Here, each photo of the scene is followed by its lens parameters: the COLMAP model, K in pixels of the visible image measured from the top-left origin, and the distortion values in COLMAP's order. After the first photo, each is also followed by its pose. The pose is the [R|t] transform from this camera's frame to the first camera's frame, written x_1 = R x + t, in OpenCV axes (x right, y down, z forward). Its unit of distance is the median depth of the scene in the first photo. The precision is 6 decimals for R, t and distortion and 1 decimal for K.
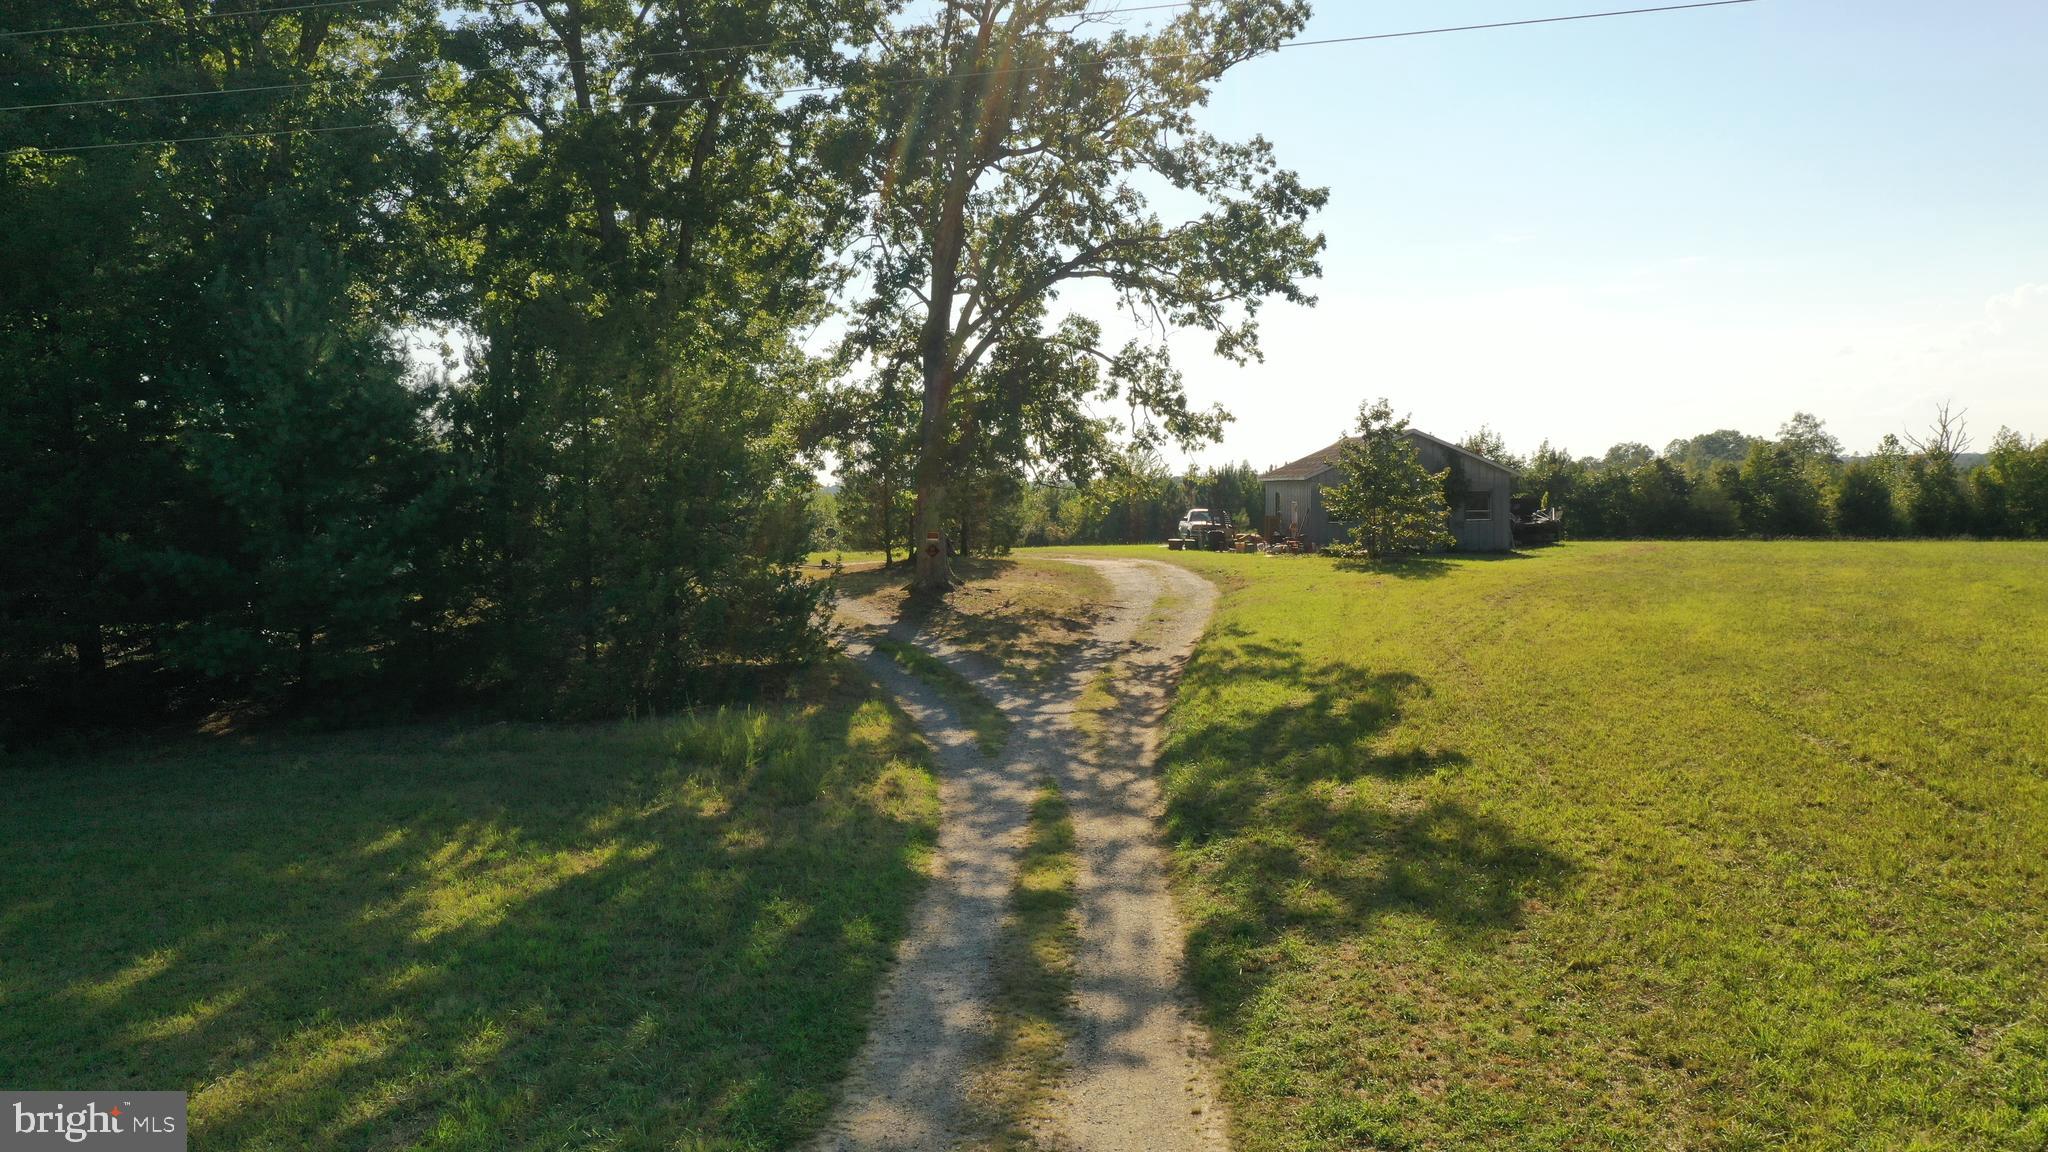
lens RADIAL K [[1606.8, 0, 1024.0], [0, 1606.8, 576.0], [0, 0, 1]] dist [-0.003465, -0.002326]
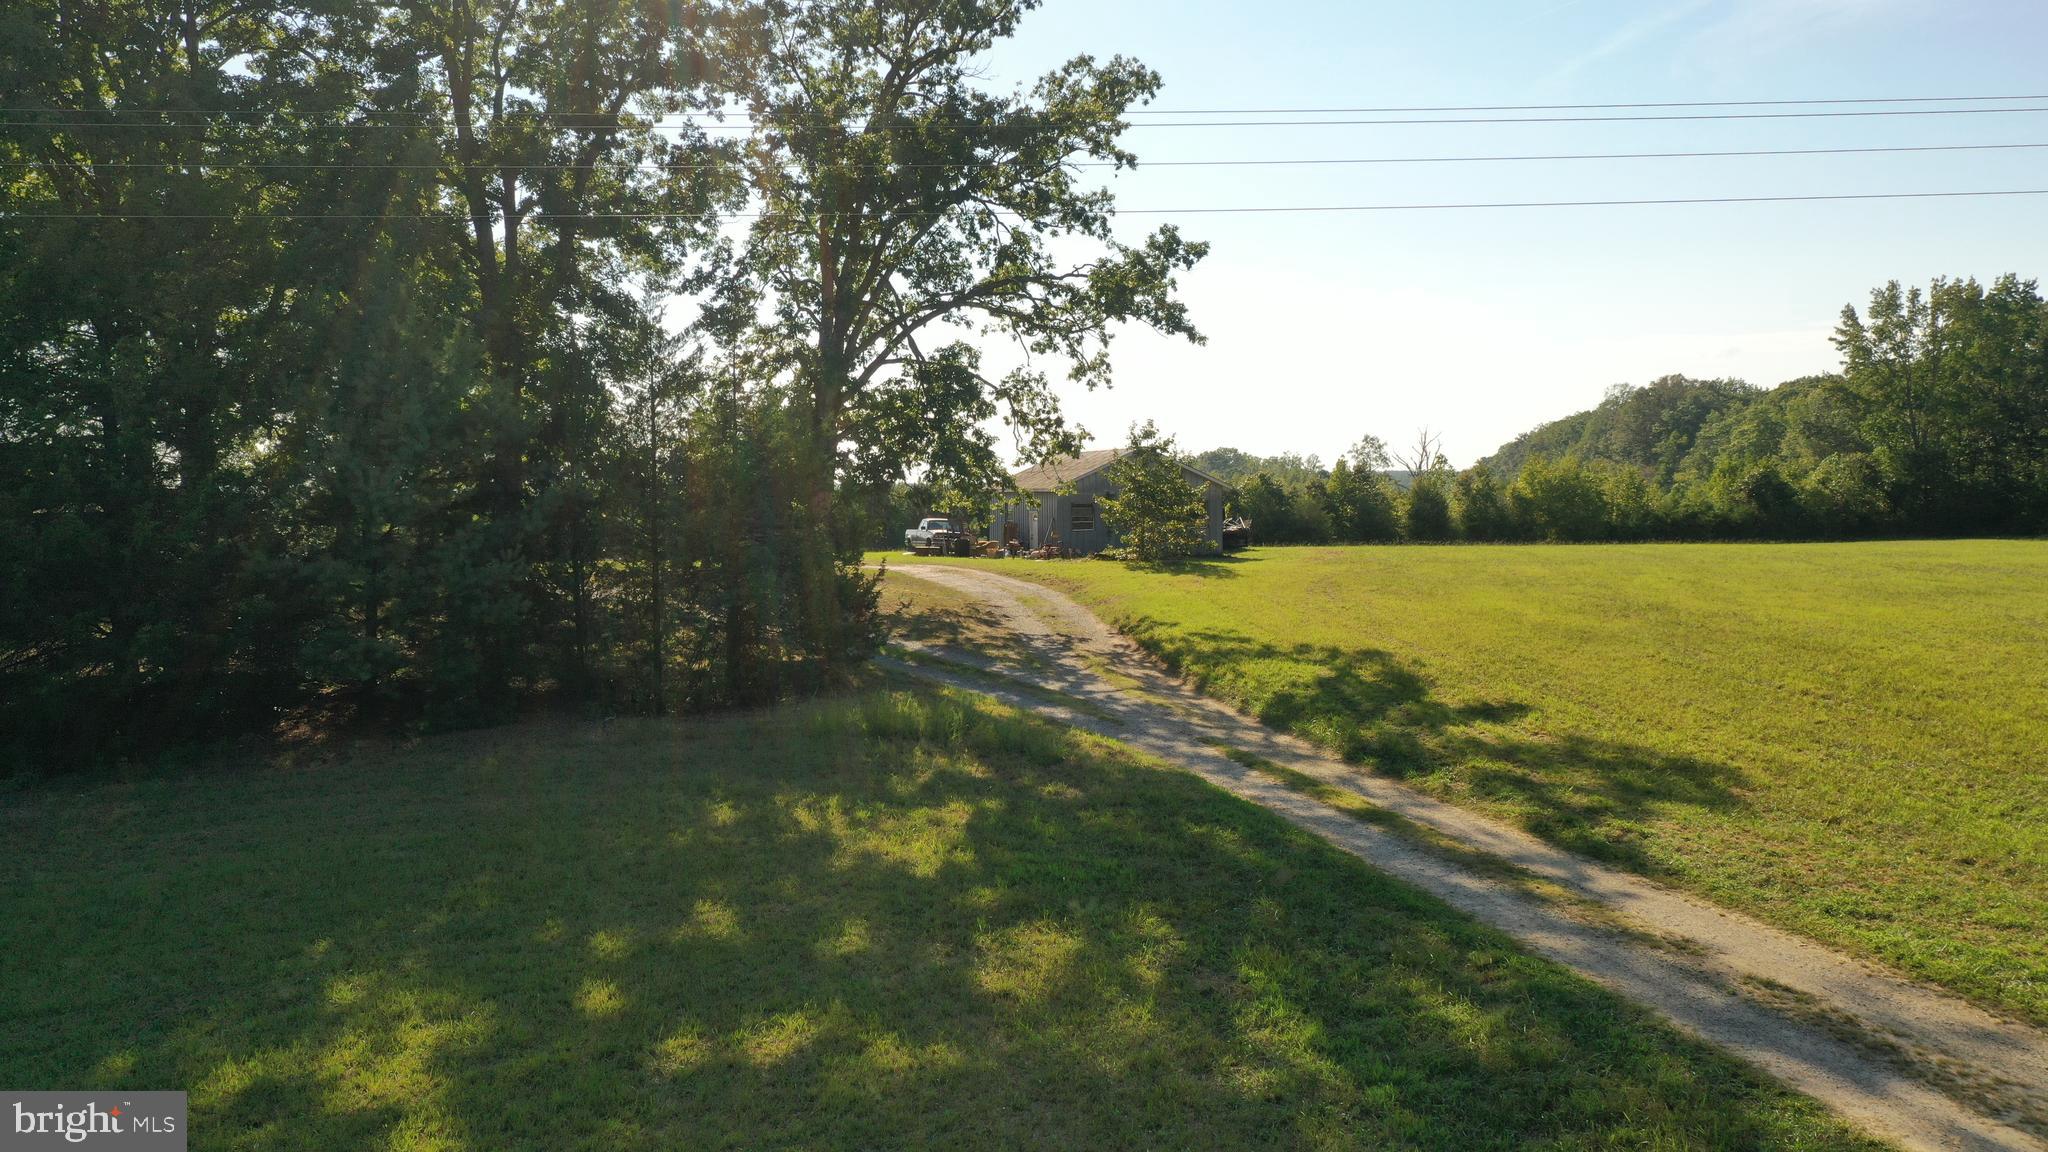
lens RADIAL K [[1606.8, 0, 1024.0], [0, 1606.8, 576.0], [0, 0, 1]] dist [-0.003465, -0.002326]
pose [[0.955034, -0.009771, 0.296336, -0.245187], [0.011638, 0.999922, -0.004537, 0.003949], [-0.296269, 0.007782, 0.955073, -0.062404]]
